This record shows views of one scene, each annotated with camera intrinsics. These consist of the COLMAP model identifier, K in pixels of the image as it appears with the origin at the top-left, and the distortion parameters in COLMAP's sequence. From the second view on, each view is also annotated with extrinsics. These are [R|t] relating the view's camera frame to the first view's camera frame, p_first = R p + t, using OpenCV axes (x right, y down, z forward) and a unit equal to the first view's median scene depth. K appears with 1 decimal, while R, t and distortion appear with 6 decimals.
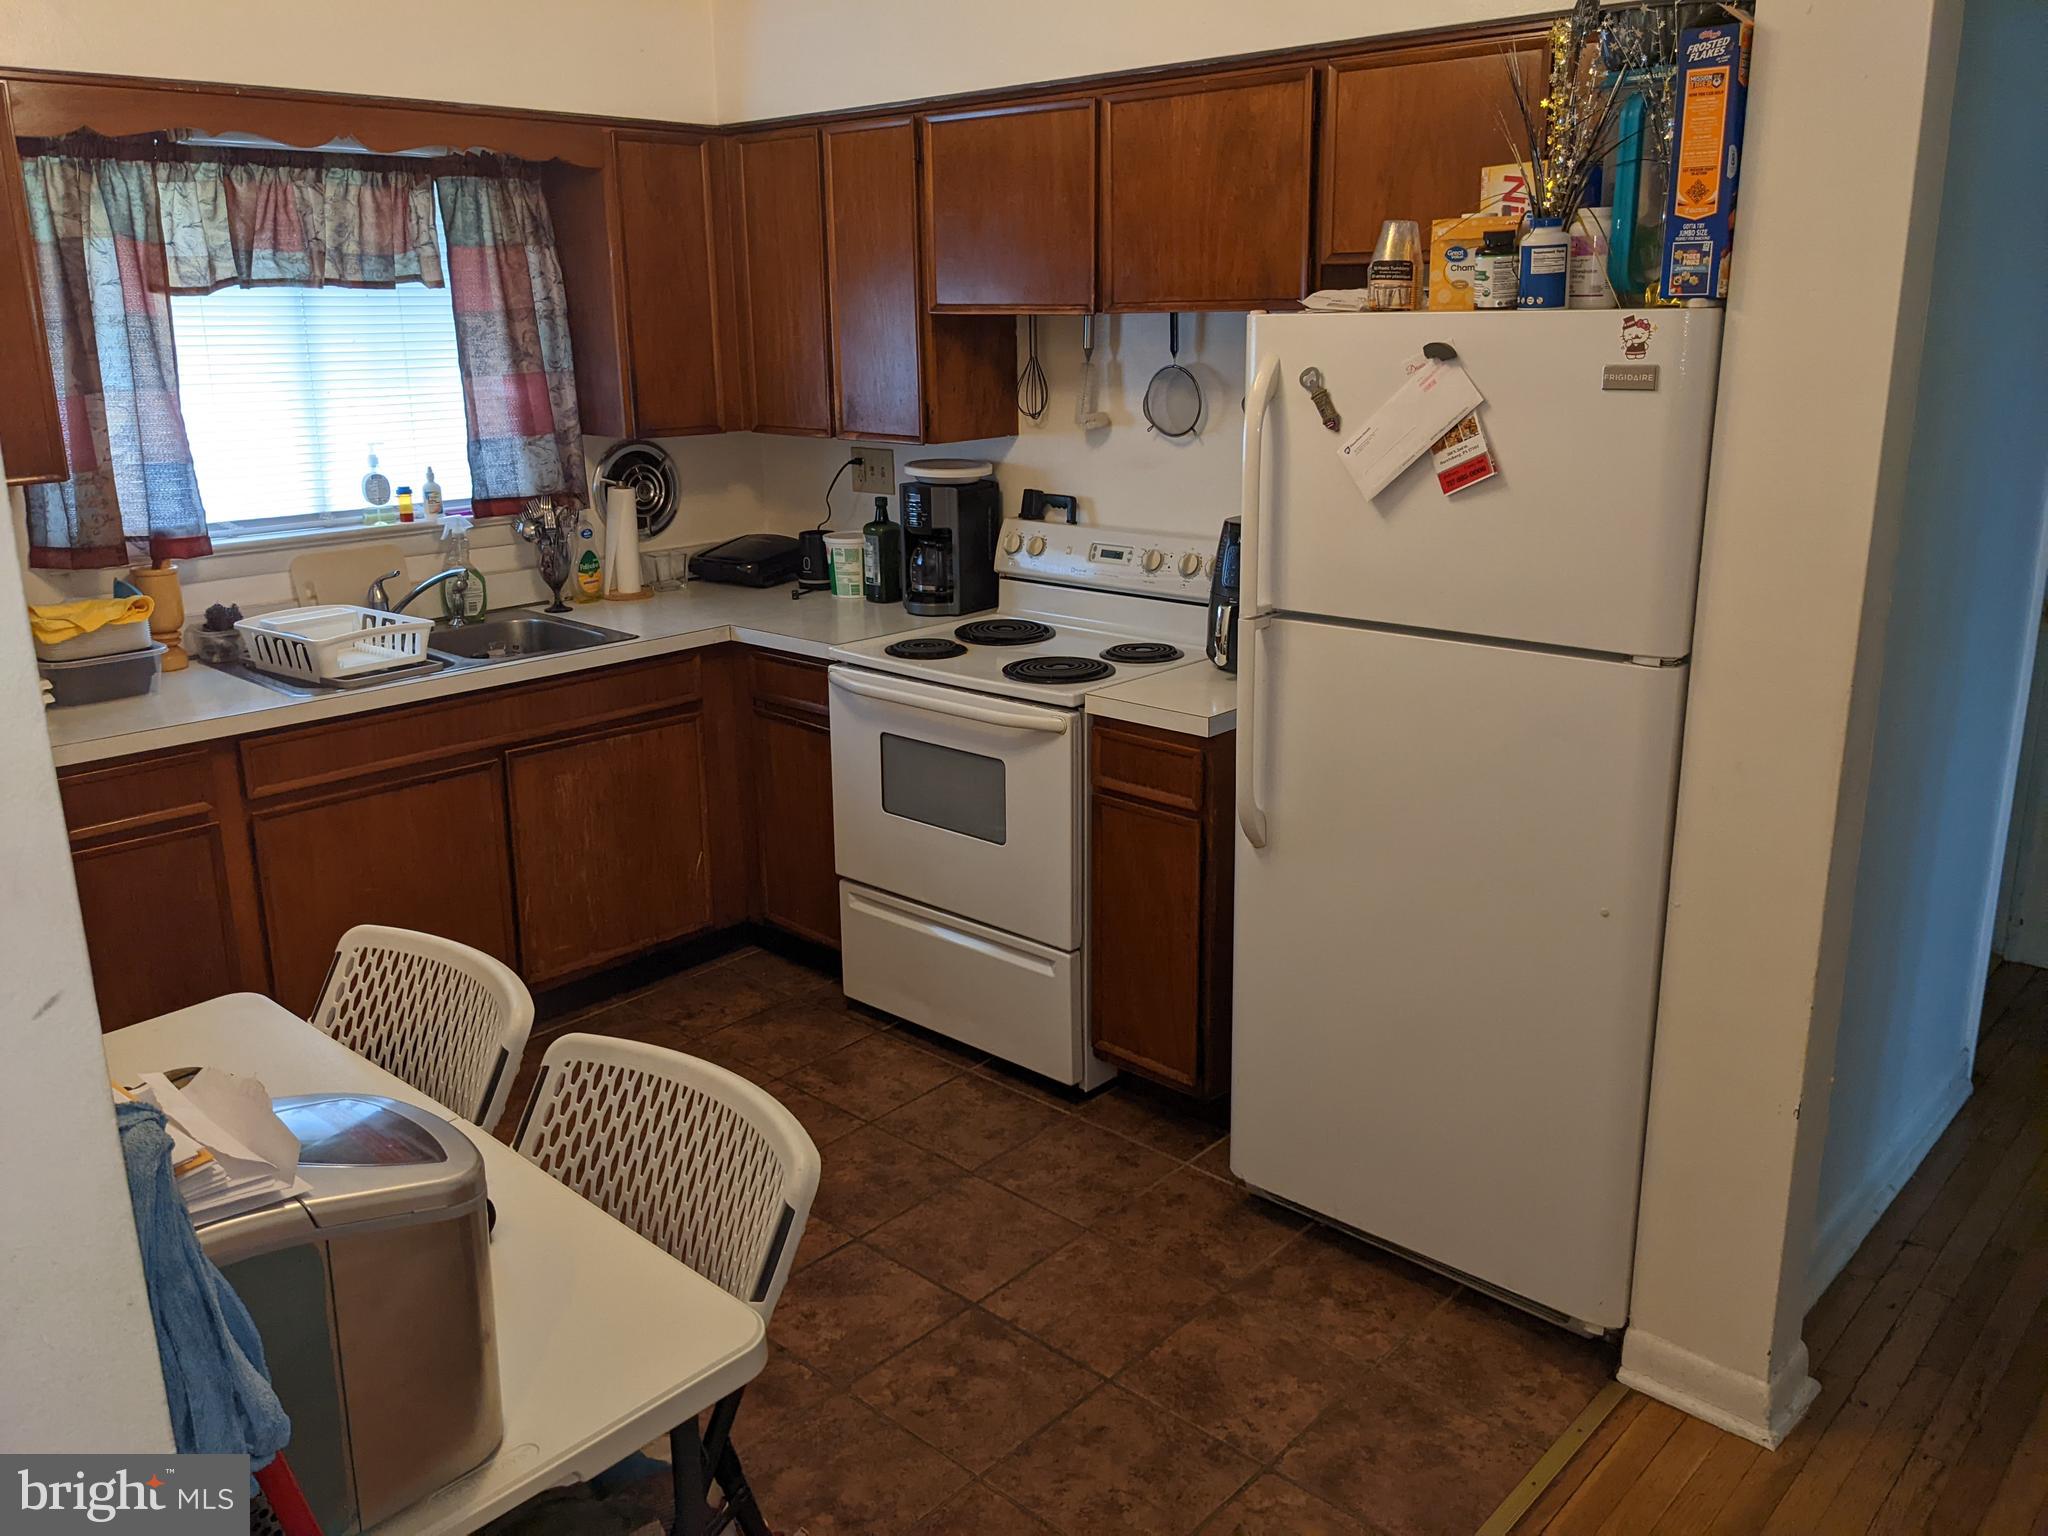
lens RADIAL K [[1611.3, 0, 1024.9], [0, 1611.3, 770.3], [0, 0, 1]] dist [0.037897, -0.076764]
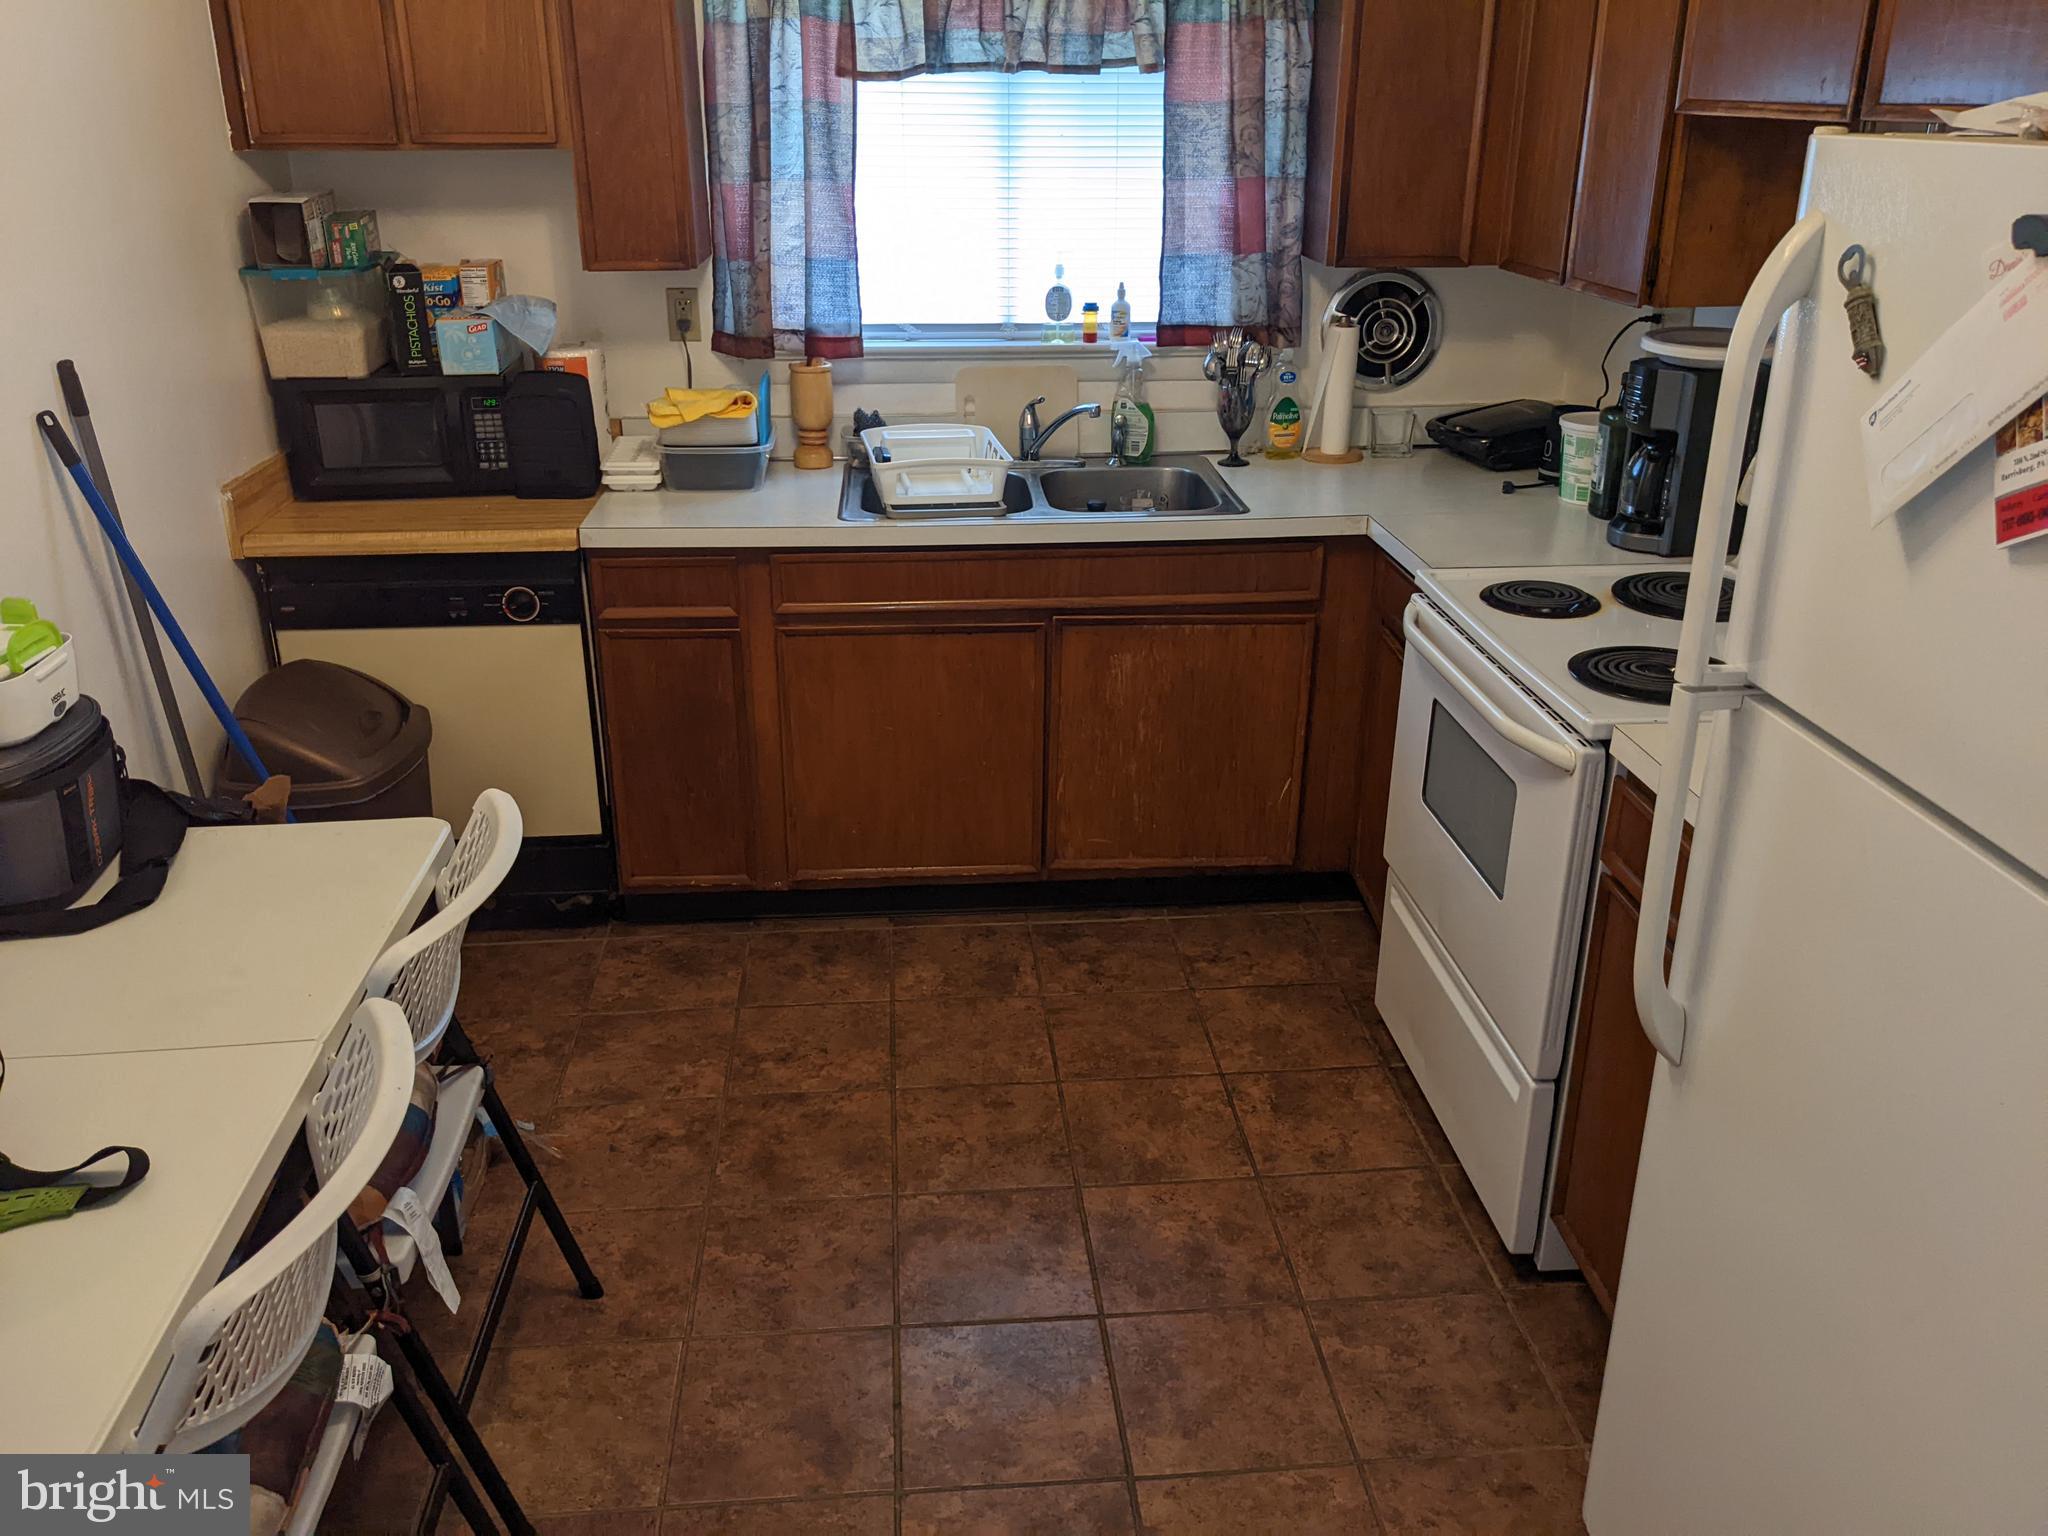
lens RADIAL K [[1611.3, 0, 1026.6], [0, 1611.3, 766.3], [0, 0, 1]] dist [0.037897, -0.076764]
pose [[0.731045, 0.271249, -0.626097, 0.237980], [-0.195909, 0.962394, 0.188198, -0.092671], [0.653600, -0.014923, 0.756693, 0.301111]]
